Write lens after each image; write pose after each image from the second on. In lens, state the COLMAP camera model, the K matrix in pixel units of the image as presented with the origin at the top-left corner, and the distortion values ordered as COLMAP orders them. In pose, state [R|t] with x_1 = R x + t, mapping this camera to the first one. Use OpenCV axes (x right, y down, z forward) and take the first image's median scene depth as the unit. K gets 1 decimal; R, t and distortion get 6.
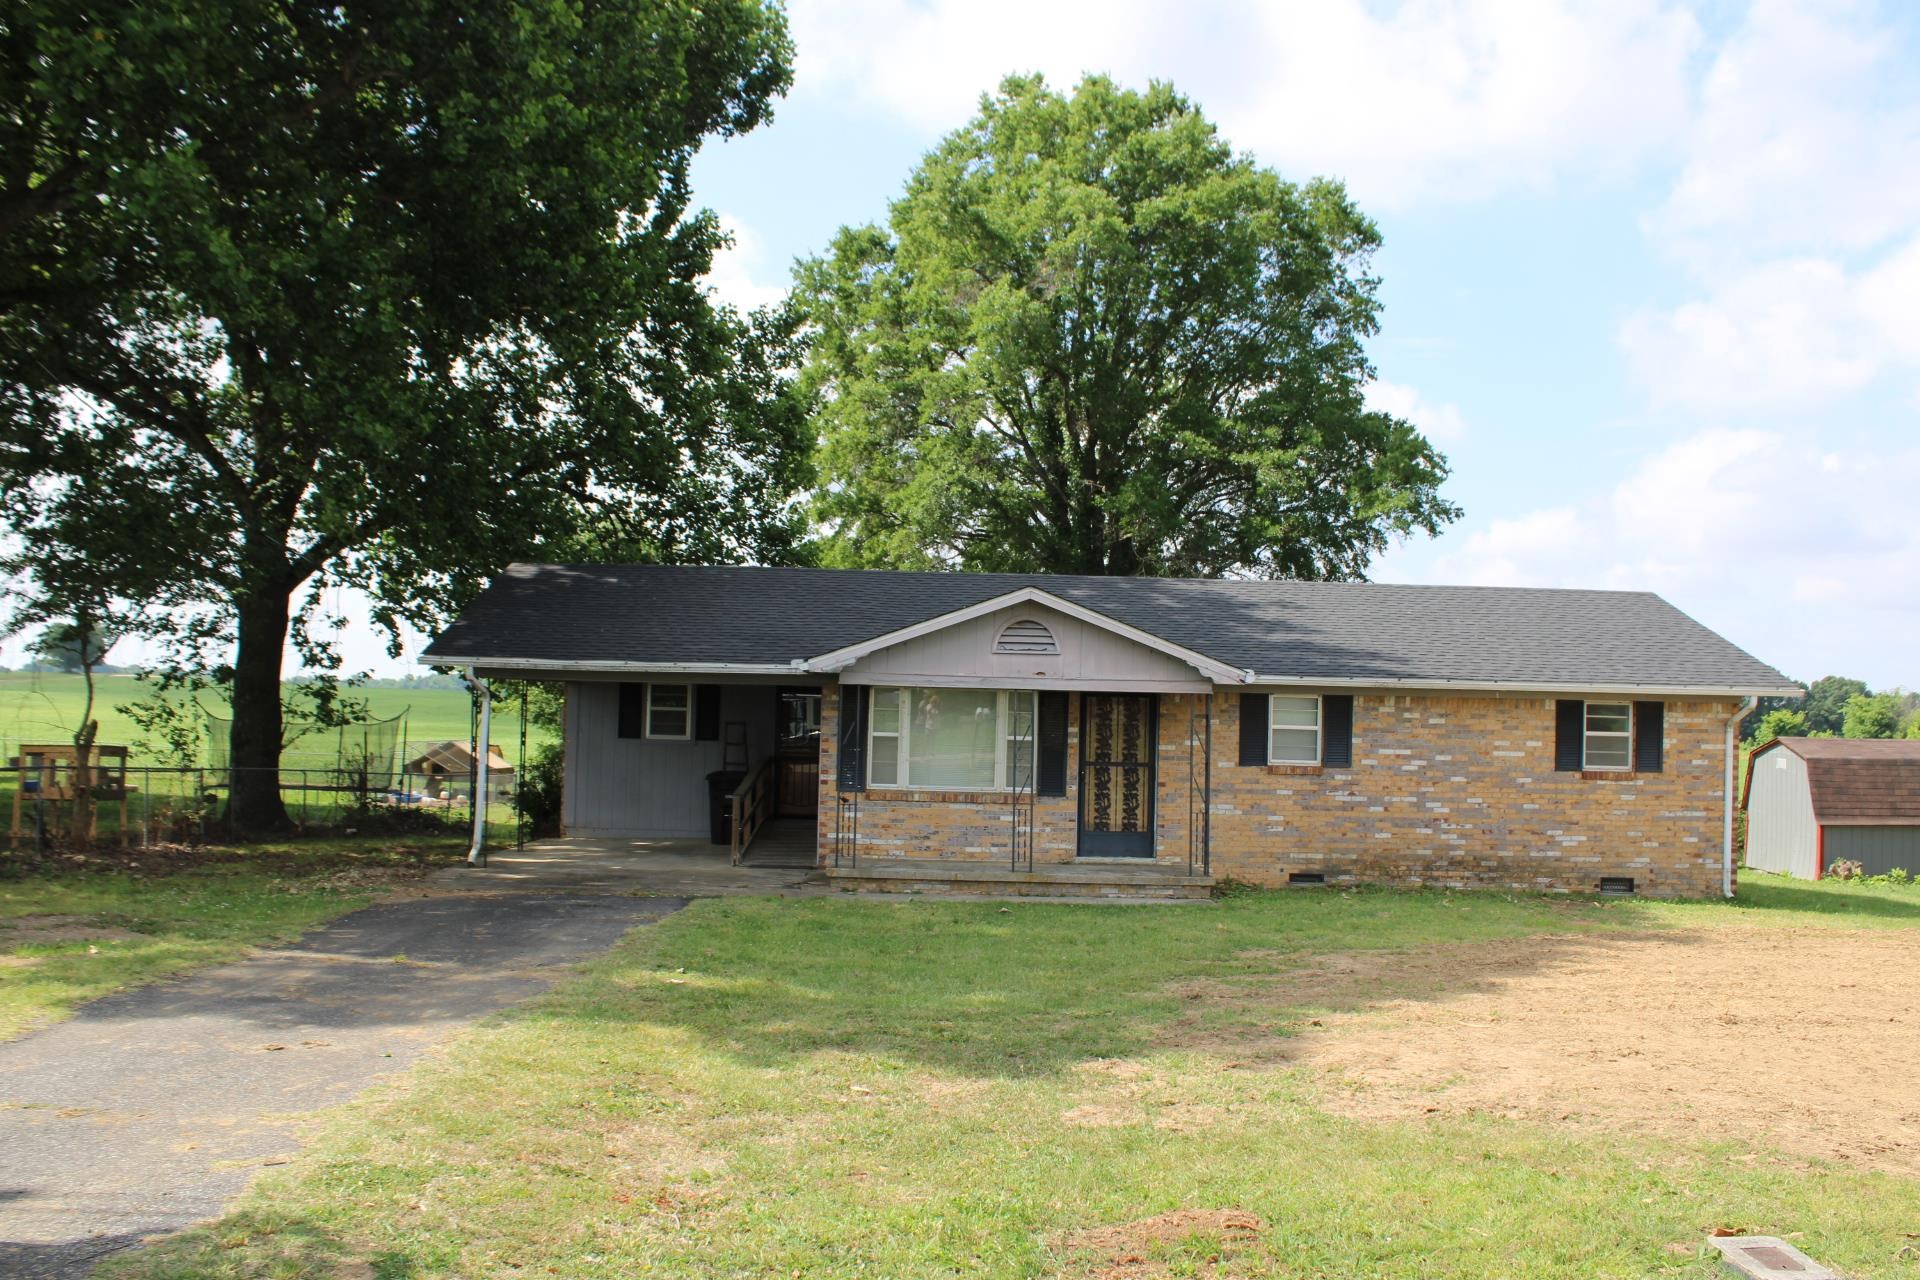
lens RADIAL K [[1601.6, 0, 953.6], [0, 1601.6, 682.9], [0, 0, 1]] dist [-0.170033, 0.155669]
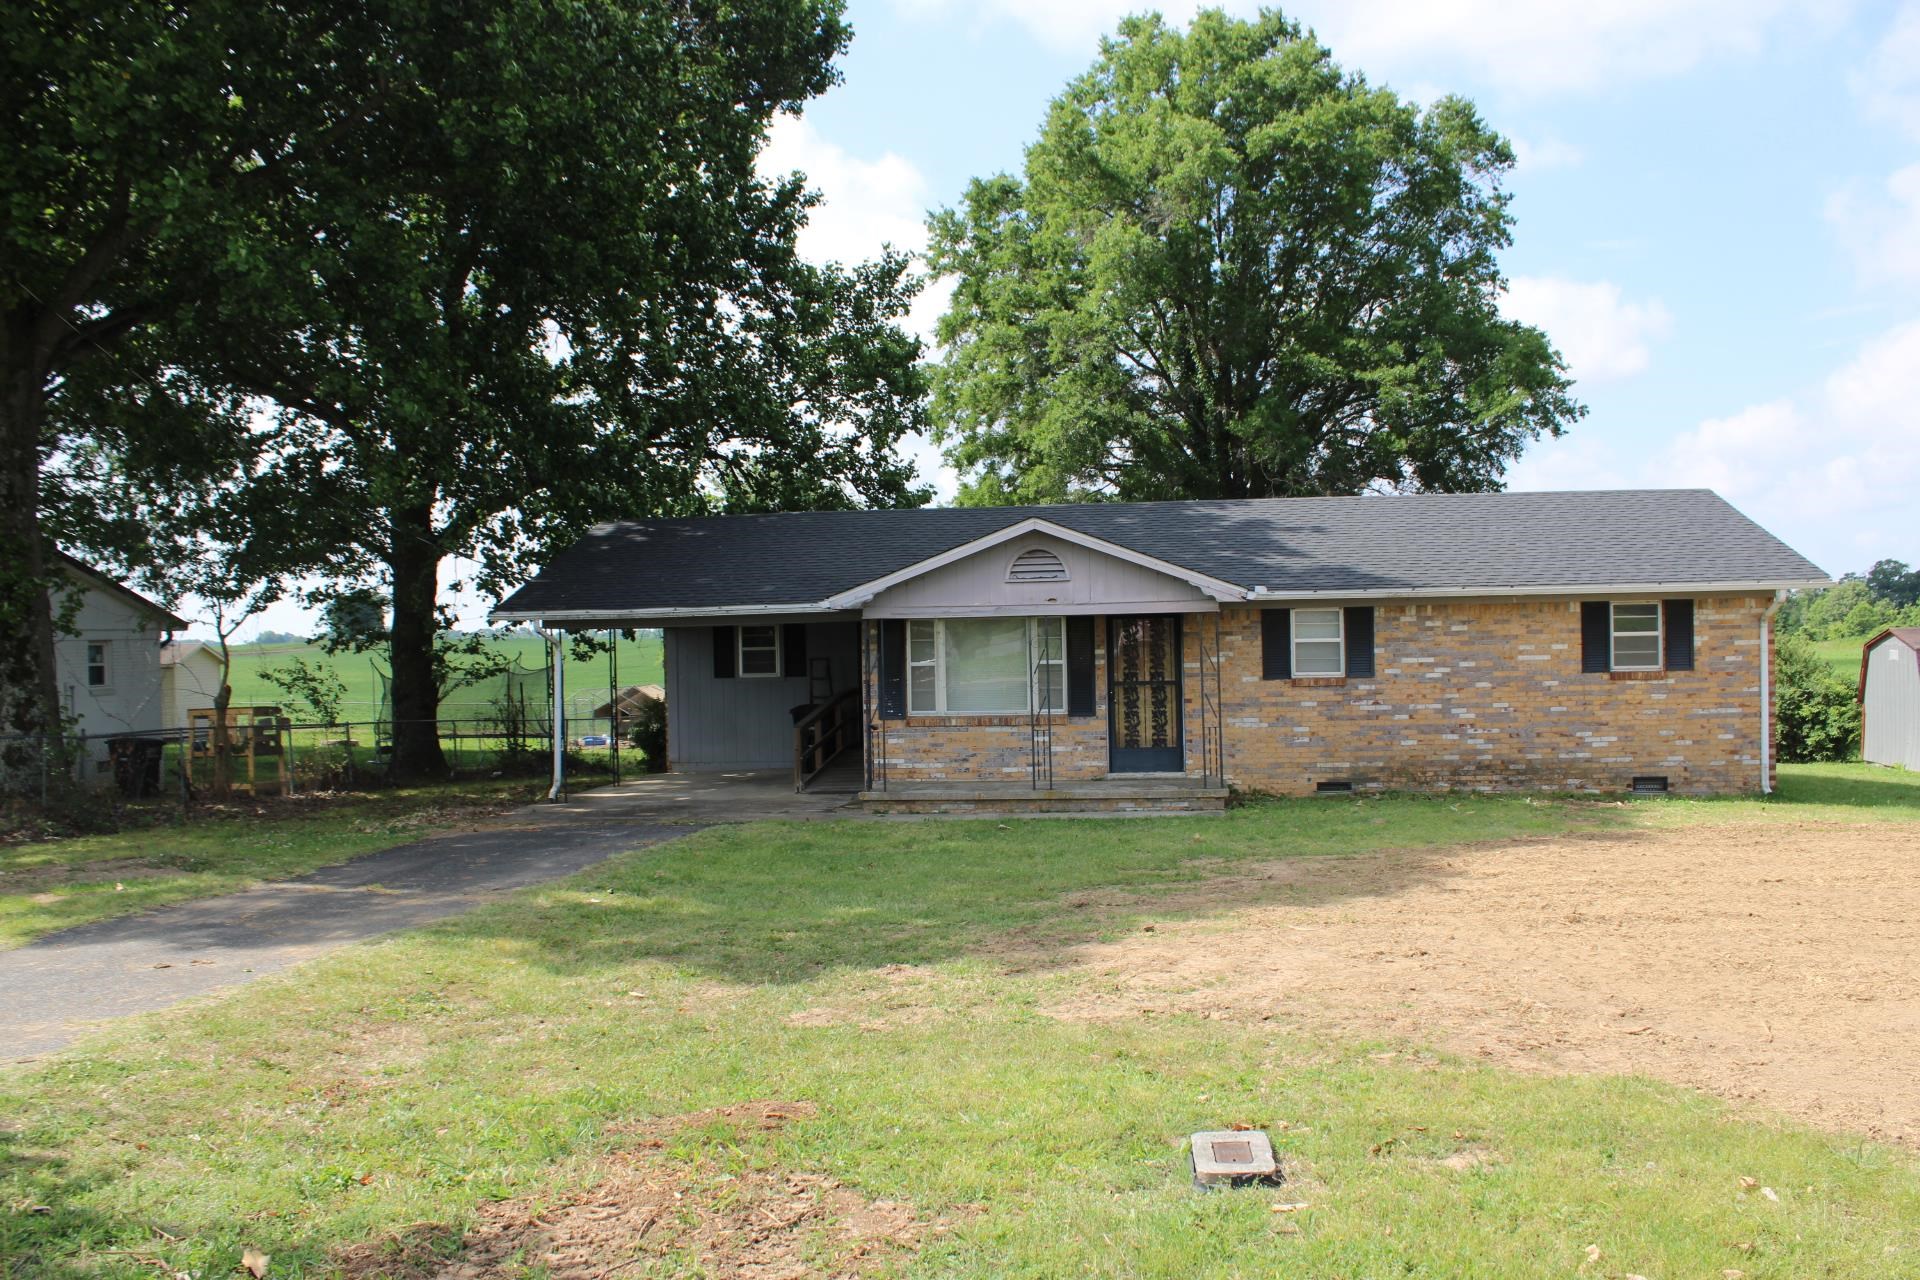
lens RADIAL K [[1532.6, 0, 960.9], [0, 1532.6, 667.6], [0, 0, 1]] dist [-0.152441, 0.118146]
pose [[0.991361, -0.043085, -0.123886, 0.107811], [0.047514, 0.998325, 0.033018, 0.002239], [0.122256, -0.038619, 0.991747, -0.001565]]
